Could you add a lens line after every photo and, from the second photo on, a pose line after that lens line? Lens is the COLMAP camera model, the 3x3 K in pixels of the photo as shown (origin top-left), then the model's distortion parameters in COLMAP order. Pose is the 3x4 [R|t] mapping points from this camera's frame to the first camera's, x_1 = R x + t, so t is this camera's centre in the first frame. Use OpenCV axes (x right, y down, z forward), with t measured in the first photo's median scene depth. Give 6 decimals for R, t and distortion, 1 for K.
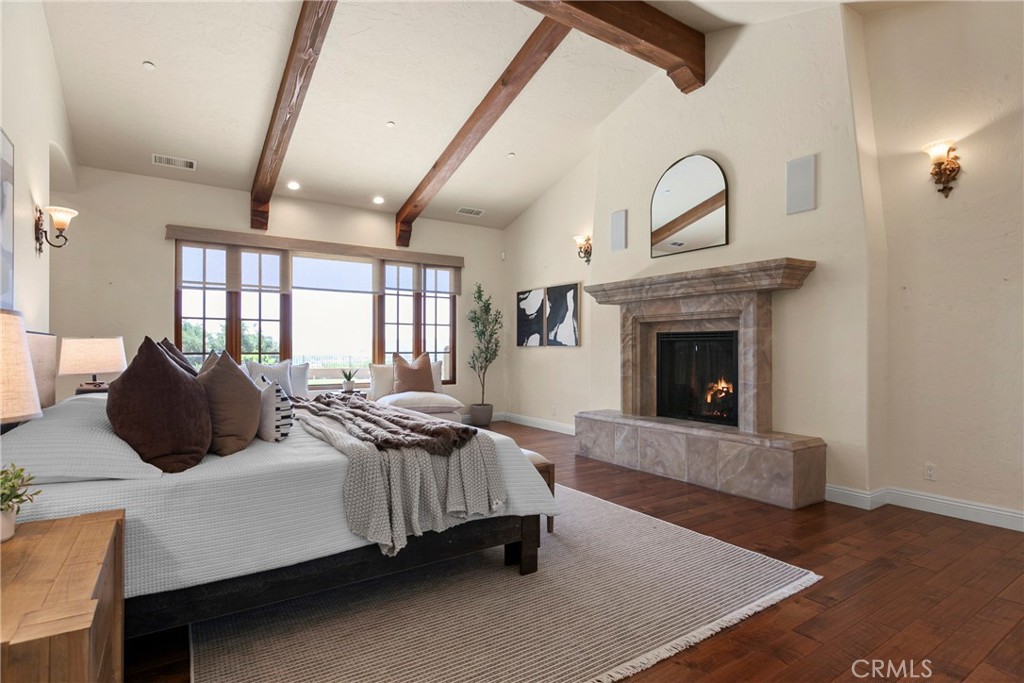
lens RADIAL K [[534.3, 0, 510.9], [0, 534.3, 343.5], [0, 0, 1]] dist [0.003234, -0.000446]
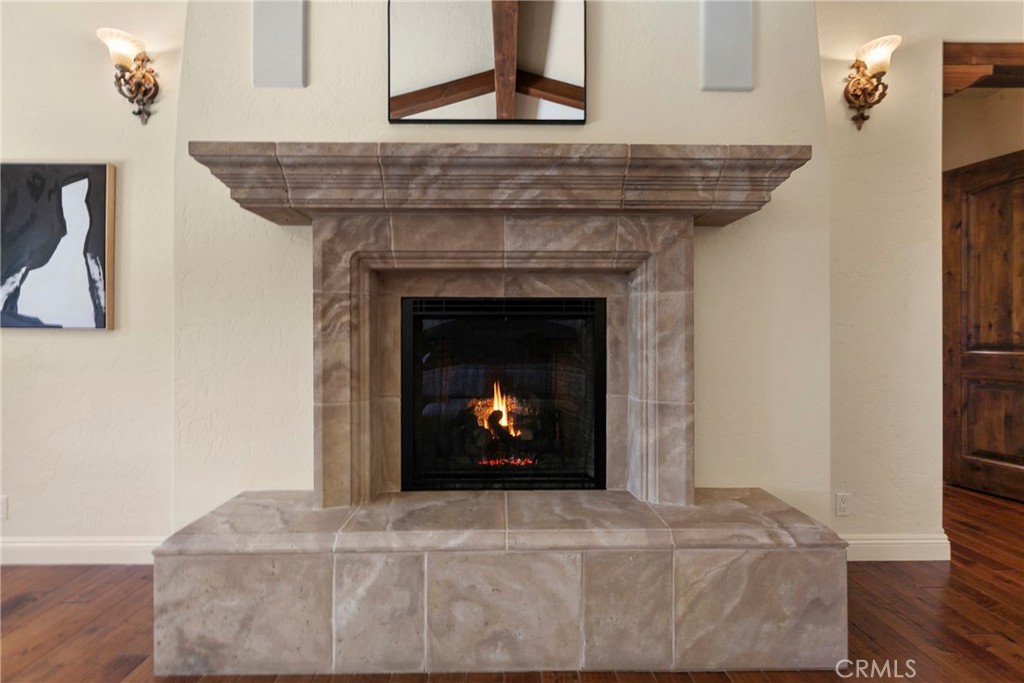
lens RADIAL K [[462.7, 0, 510.3], [0, 462.7, 334.5], [0, 0, 1]] dist [-0.001182, -0.000191]
pose [[0.549895, 0.003862, 0.835225, 0.011317], [-0.006182, 0.999981, -0.000554, 0.010594], [-0.835211, -0.004859, 0.549908, 0.816346]]
